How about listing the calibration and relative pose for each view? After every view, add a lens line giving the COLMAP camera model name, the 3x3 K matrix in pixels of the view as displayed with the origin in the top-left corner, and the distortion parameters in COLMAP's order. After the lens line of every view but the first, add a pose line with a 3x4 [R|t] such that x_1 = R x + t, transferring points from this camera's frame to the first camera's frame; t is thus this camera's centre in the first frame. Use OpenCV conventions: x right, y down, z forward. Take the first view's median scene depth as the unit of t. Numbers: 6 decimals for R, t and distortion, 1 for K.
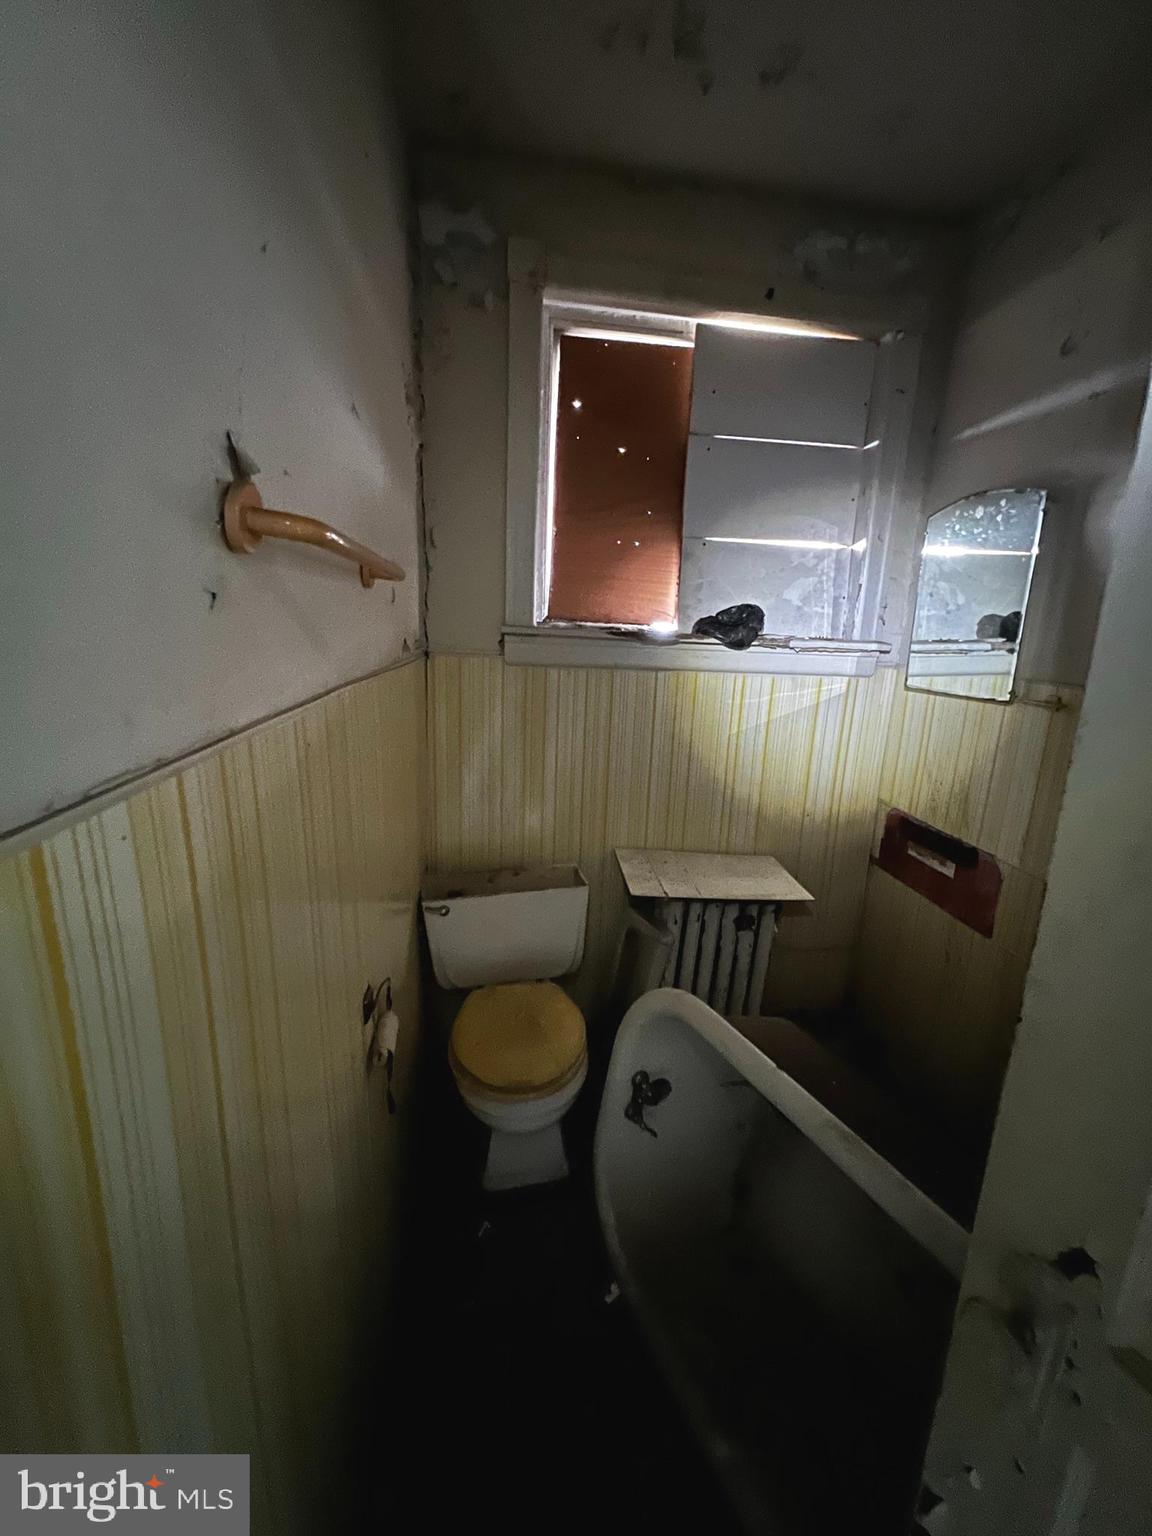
lens RADIAL K [[615.0, 0, 578.3], [0, 615.0, 765.9], [0, 0, 1]] dist [0.002968, -0.000250]
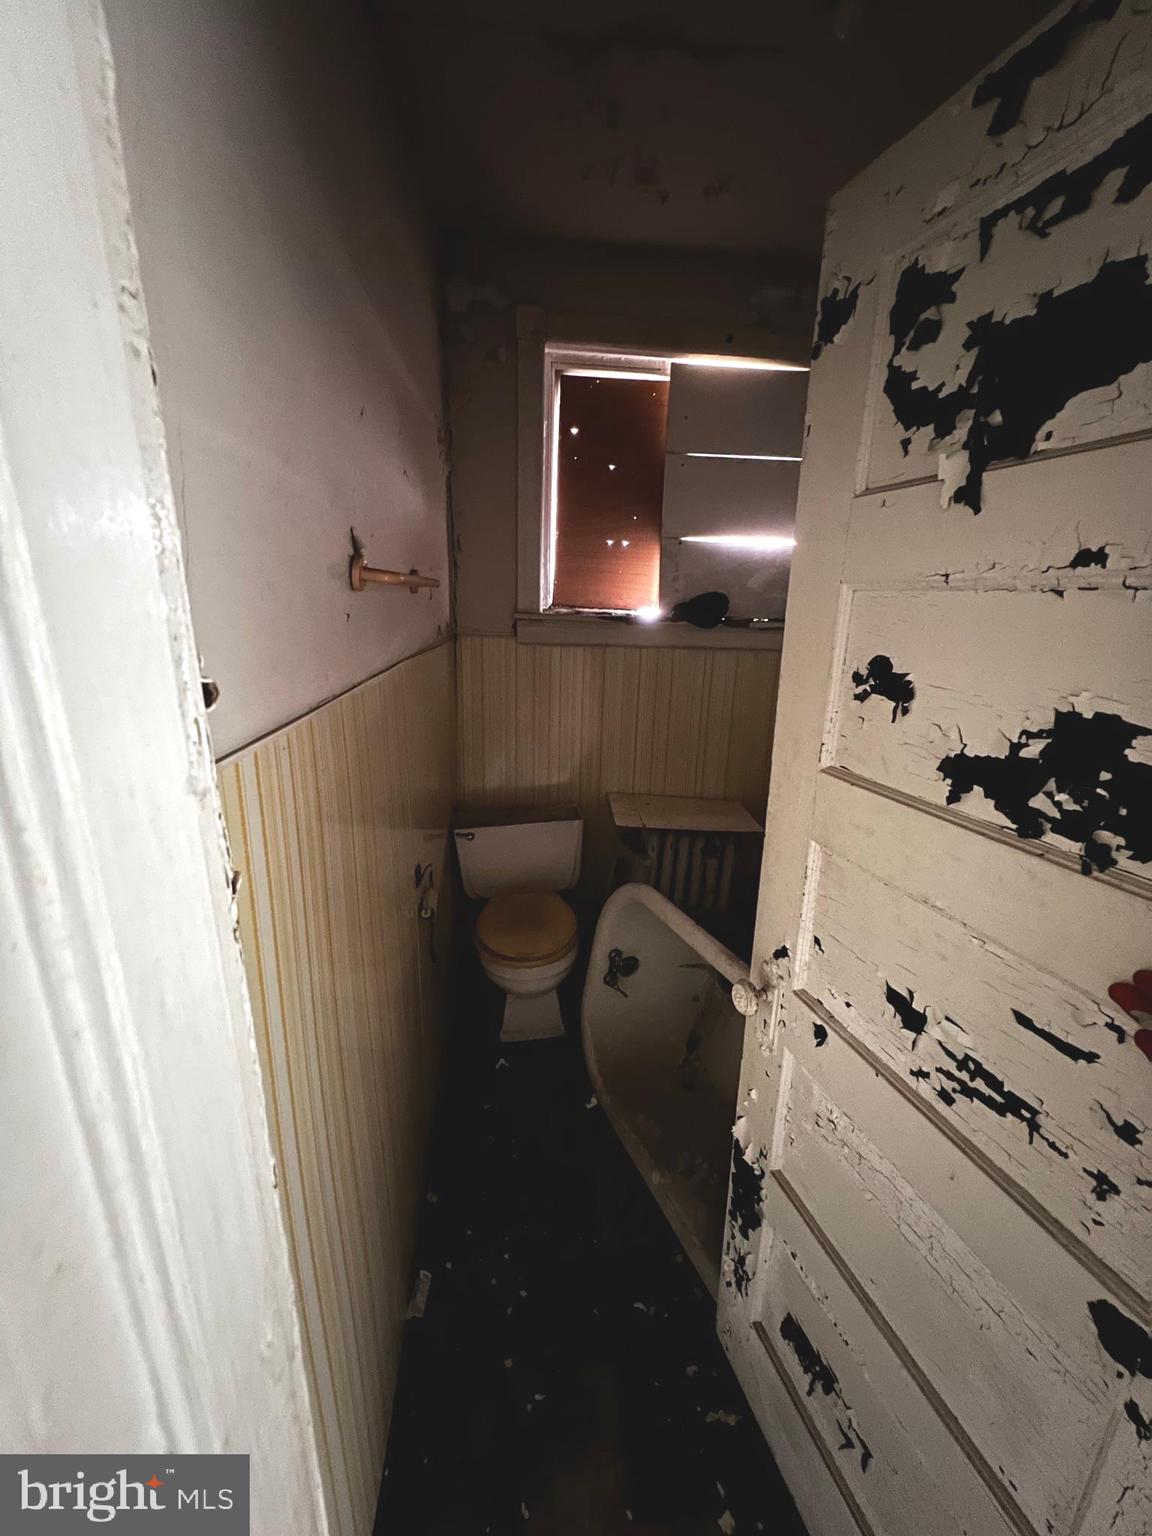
lens RADIAL K [[615.0, 0, 578.3], [0, 615.0, 765.9], [0, 0, 1]] dist [0.002968, -0.000250]
pose [[0.998828, 0.001719, -0.048377, 0.068995], [0.000192, 0.999221, 0.039467, 0.035666], [0.048408, -0.039430, 0.998049, -0.266749]]
